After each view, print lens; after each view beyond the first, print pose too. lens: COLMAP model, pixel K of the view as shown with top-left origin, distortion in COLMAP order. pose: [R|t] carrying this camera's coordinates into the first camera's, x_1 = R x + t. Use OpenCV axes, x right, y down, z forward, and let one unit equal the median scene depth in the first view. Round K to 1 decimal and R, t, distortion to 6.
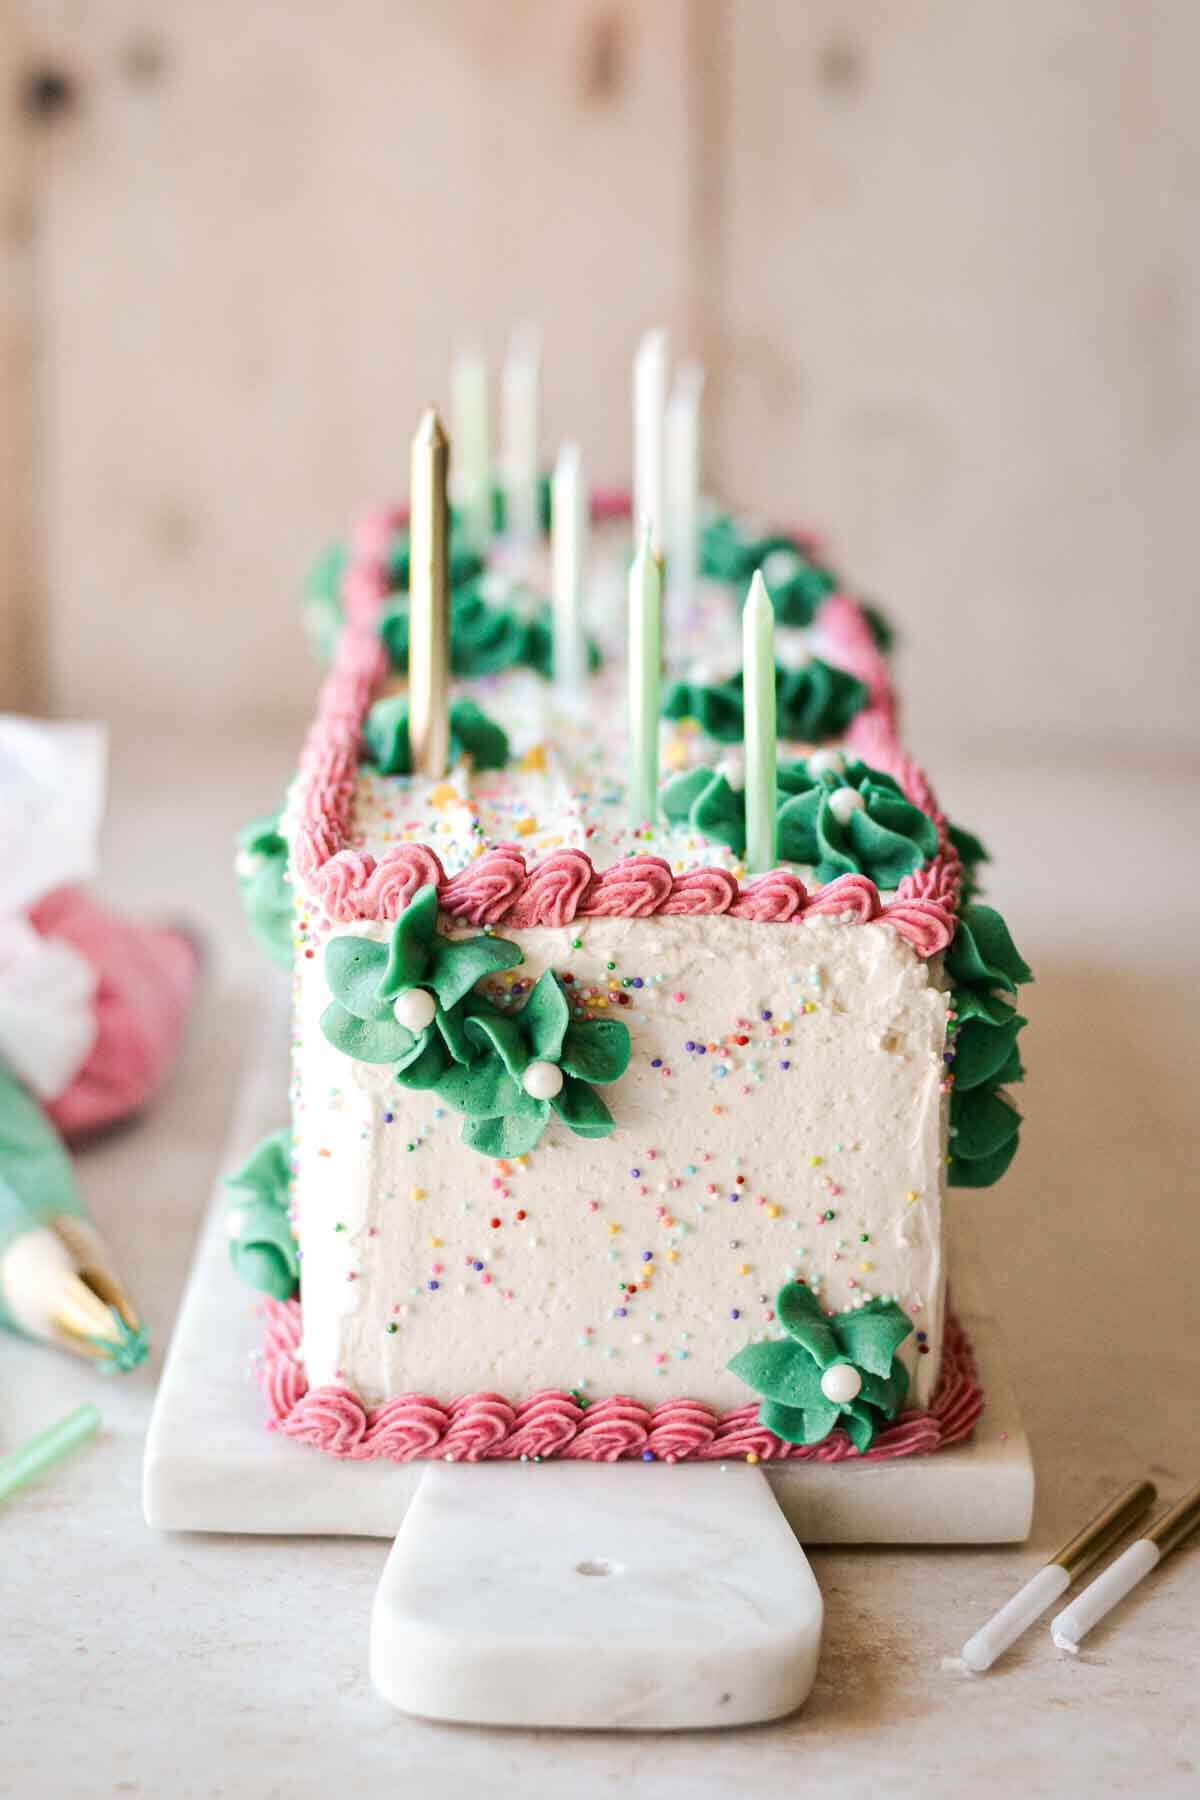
lens RADIAL K [[4158.4, 0, 600.0], [0, 4158.4, 900.0], [0, 0, 1]] dist [-0.094944, -0.355922]
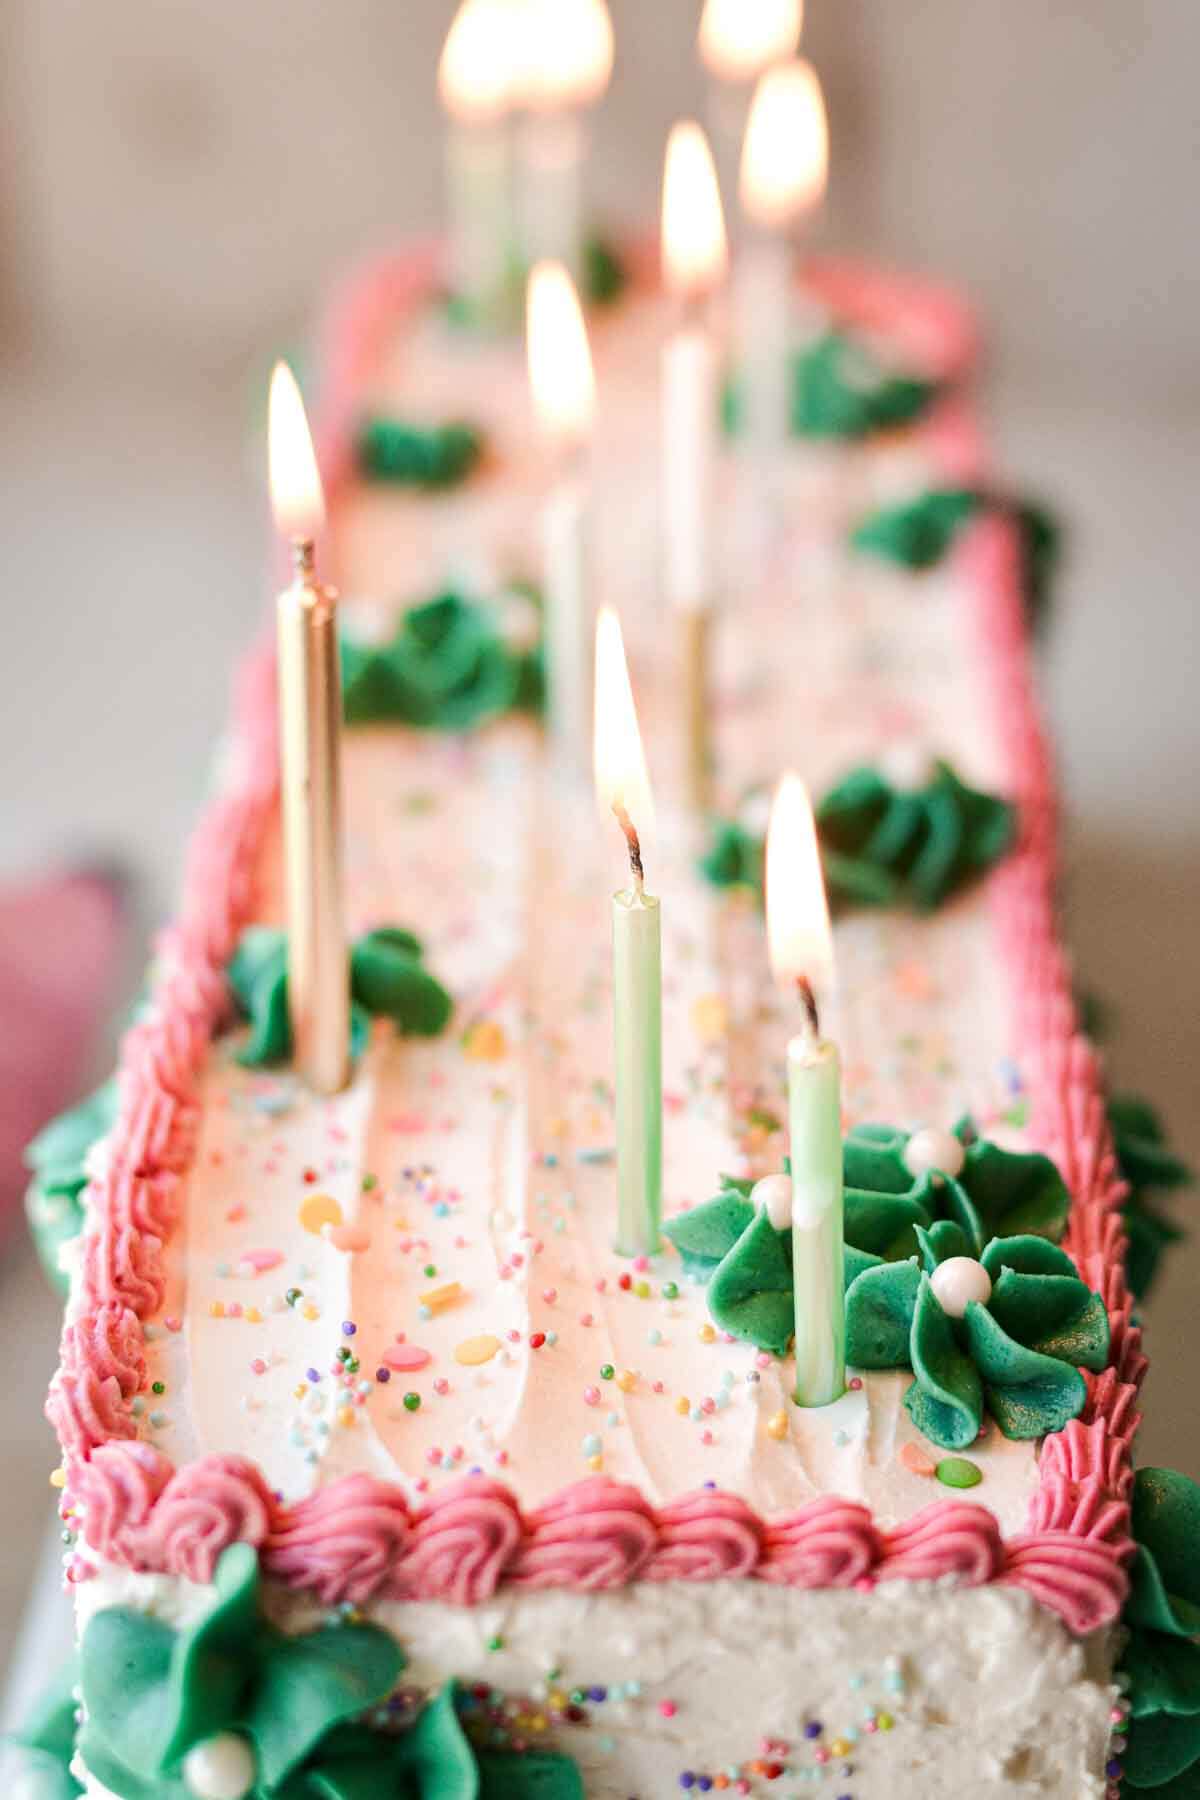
lens RADIAL K [[4158.4, 0, 600.0], [0, 4158.4, 900.0], [0, 0, 1]] dist [-0.094944, -0.355922]
pose [[0.998954, 0.006142, -0.045303, 0.035590], [0.002824, 0.980754, 0.195230, -0.208596], [0.045630, -0.195153, 0.979711, 0.432769]]
